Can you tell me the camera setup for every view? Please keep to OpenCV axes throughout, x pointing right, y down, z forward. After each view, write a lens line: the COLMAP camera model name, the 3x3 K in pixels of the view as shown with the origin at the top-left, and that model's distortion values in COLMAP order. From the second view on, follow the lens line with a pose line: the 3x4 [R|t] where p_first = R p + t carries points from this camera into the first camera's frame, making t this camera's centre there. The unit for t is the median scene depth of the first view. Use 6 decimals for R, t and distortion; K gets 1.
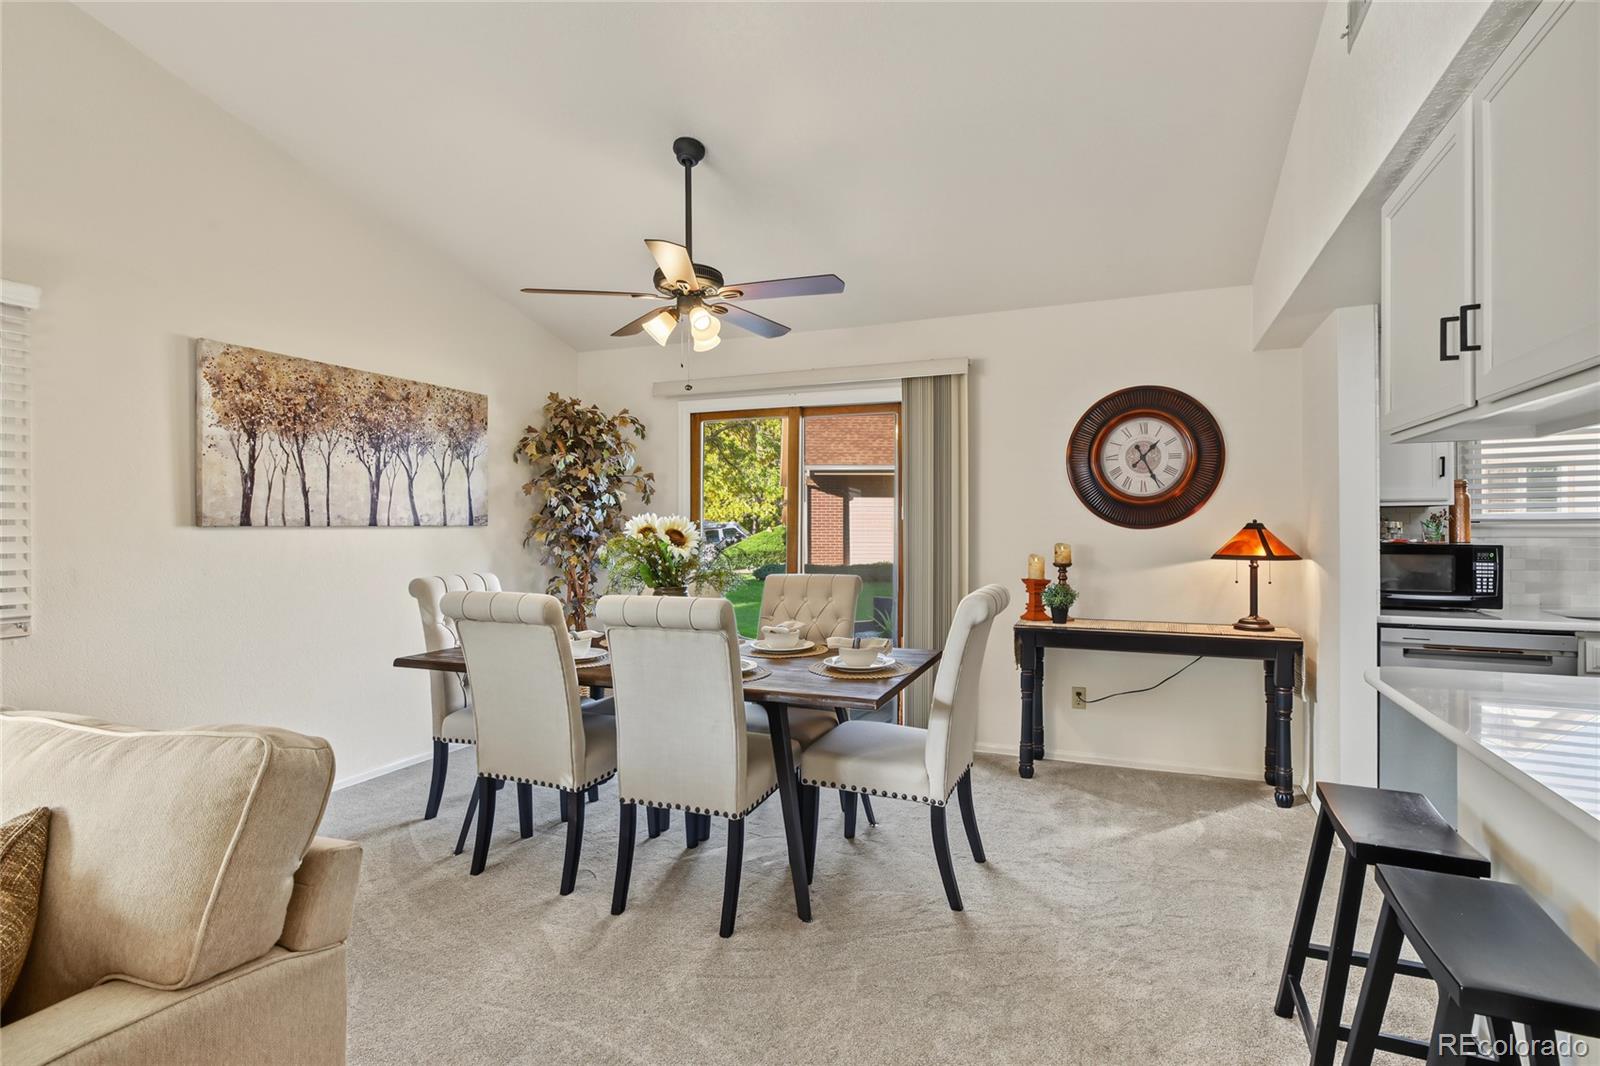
lens RADIAL K [[794.8, 0, 804.2], [0, 794.8, 529.3], [0, 0, 1]] dist [-0.000547, 0.005367]
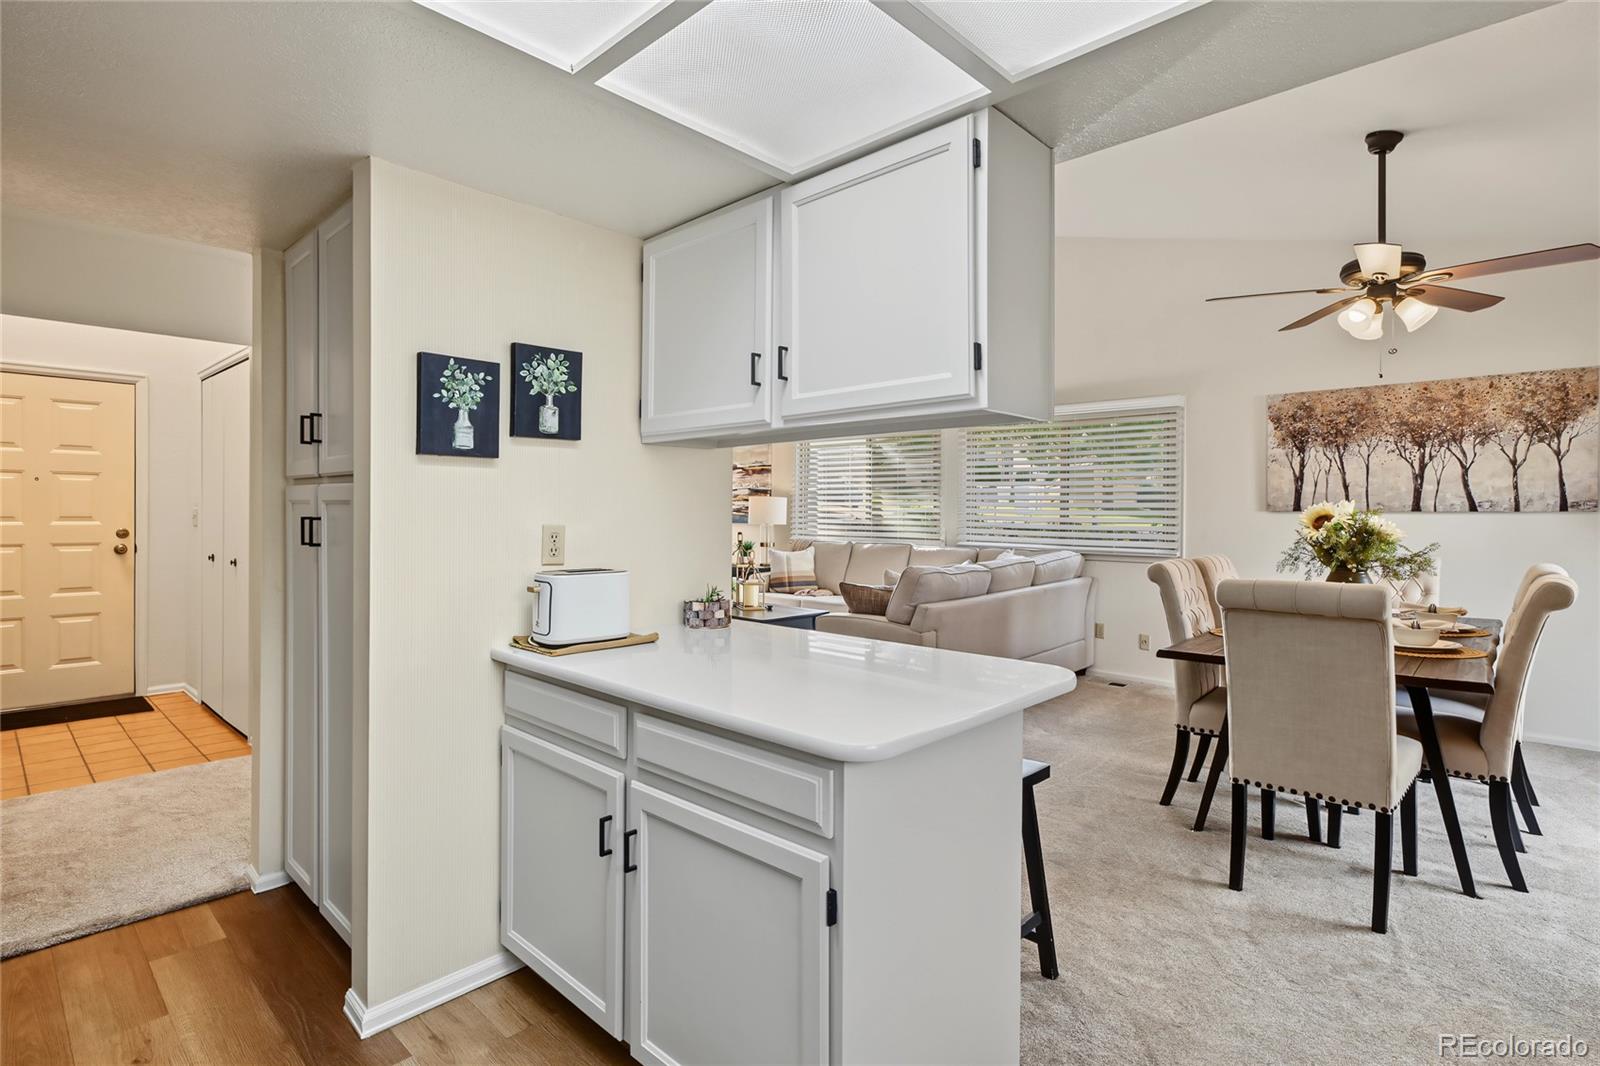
lens RADIAL K [[794.8, 0, 806.2], [0, 794.8, 515.9], [0, 0, 1]] dist [-0.000547, 0.005367]
pose [[-0.331444, 0.006771, -0.943450, 0.955605], [-0.006672, 0.999932, 0.009520, -0.002795], [0.943451, 0.009450, -0.331377, 0.582252]]
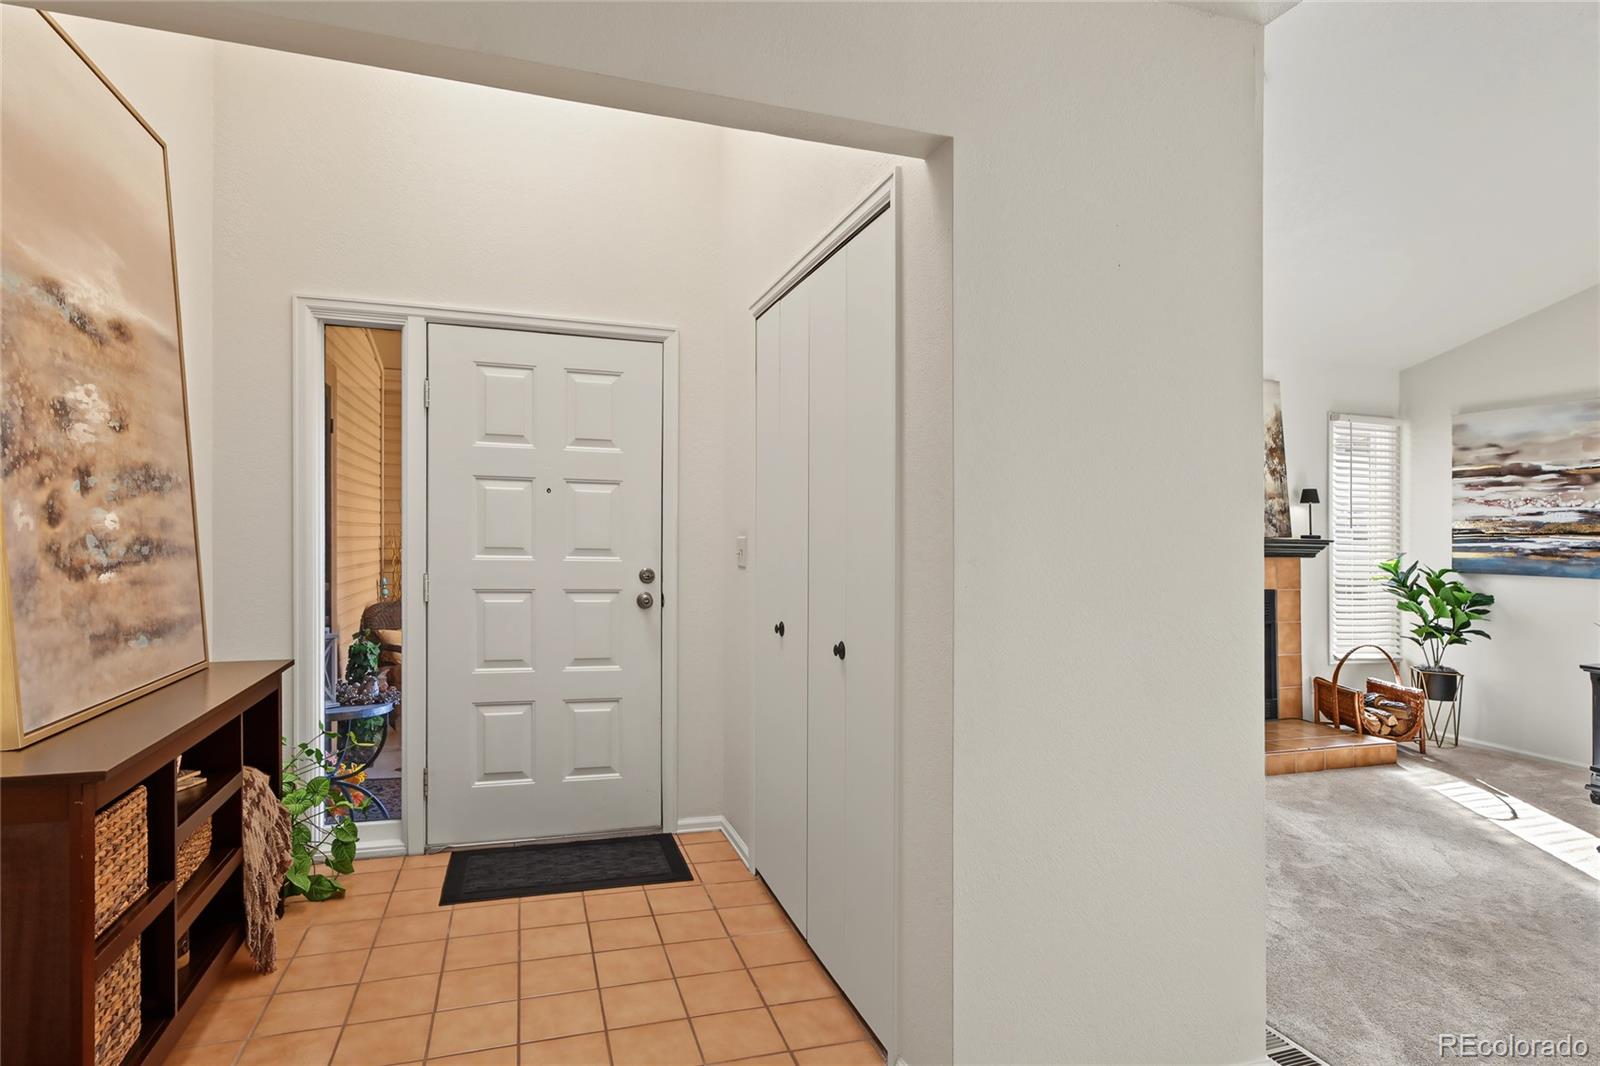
lens RADIAL K [[851.9, 0, 779.6], [0, 851.9, 545.3], [0, 0, 1]] dist [-0.011061, 0.001121]
pose [[-0.751803, -0.006780, -0.659353, 0.553191], [-0.018063, 0.999784, 0.010316, 0.002118], [0.659140, 0.019666, -0.751763, -0.197736]]
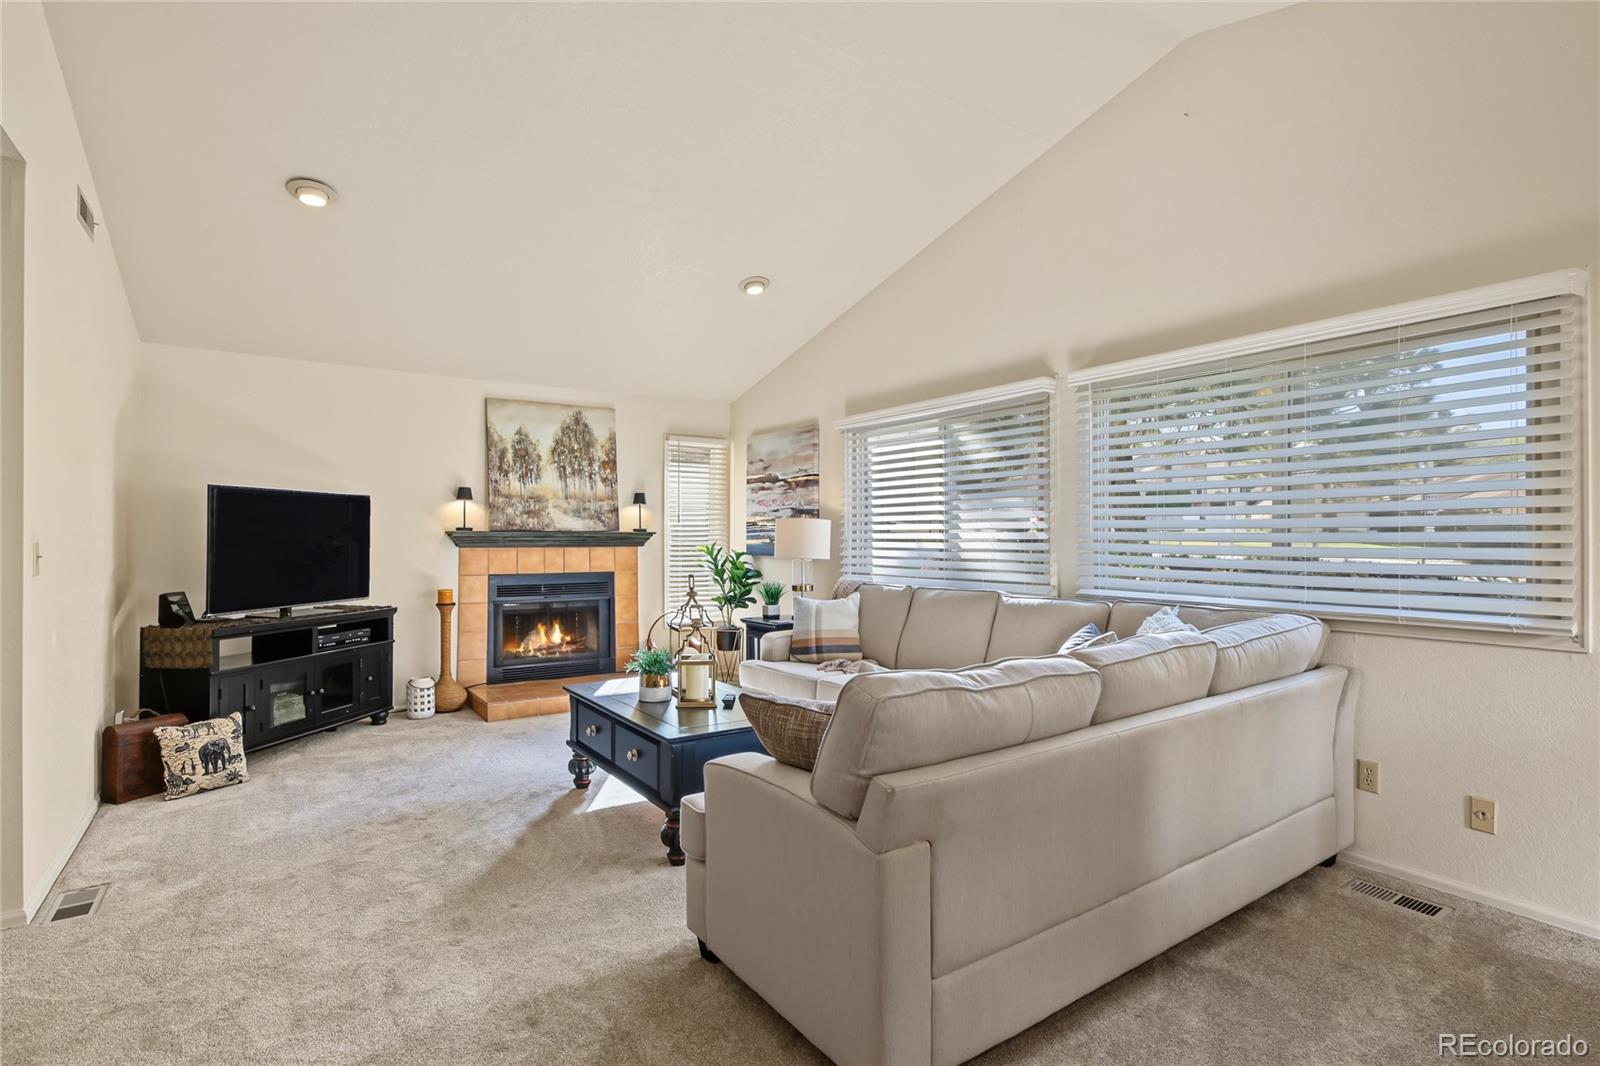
lens RADIAL K [[794.8, 0, 803.9], [0, 794.8, 531.4], [0, 0, 1]] dist [-0.000547, 0.005367]
pose [[-0.530305, -0.005621, -0.847788, 0.204019], [0.000517, 0.999976, -0.006953, 0.001479], [0.847807, -0.004125, -0.530289, 0.557442]]
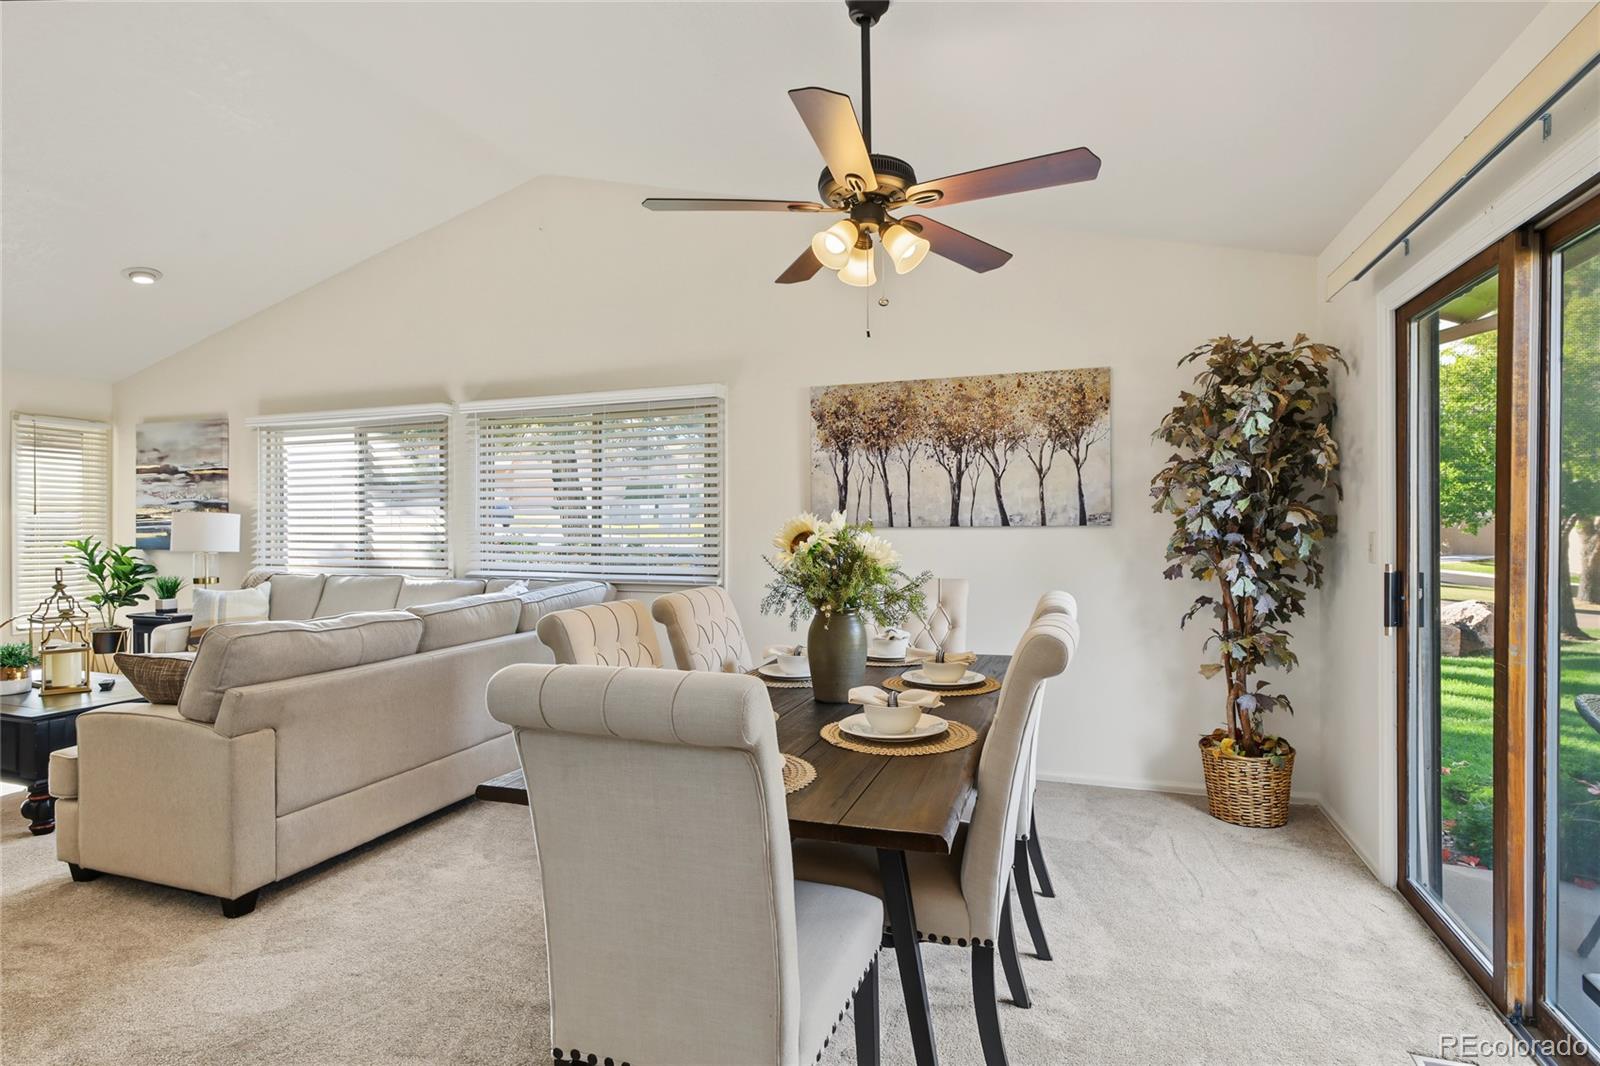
lens RADIAL K [[794.8, 0, 802.8], [0, 794.8, 527.2], [0, 0, 1]] dist [-0.000547, 0.005367]
pose [[0.058612, 0.000215, -0.998281, 0.518363], [0.001706, 0.999998, 0.000316, -0.003440], [0.998279, -0.001722, 0.058611, 0.808332]]
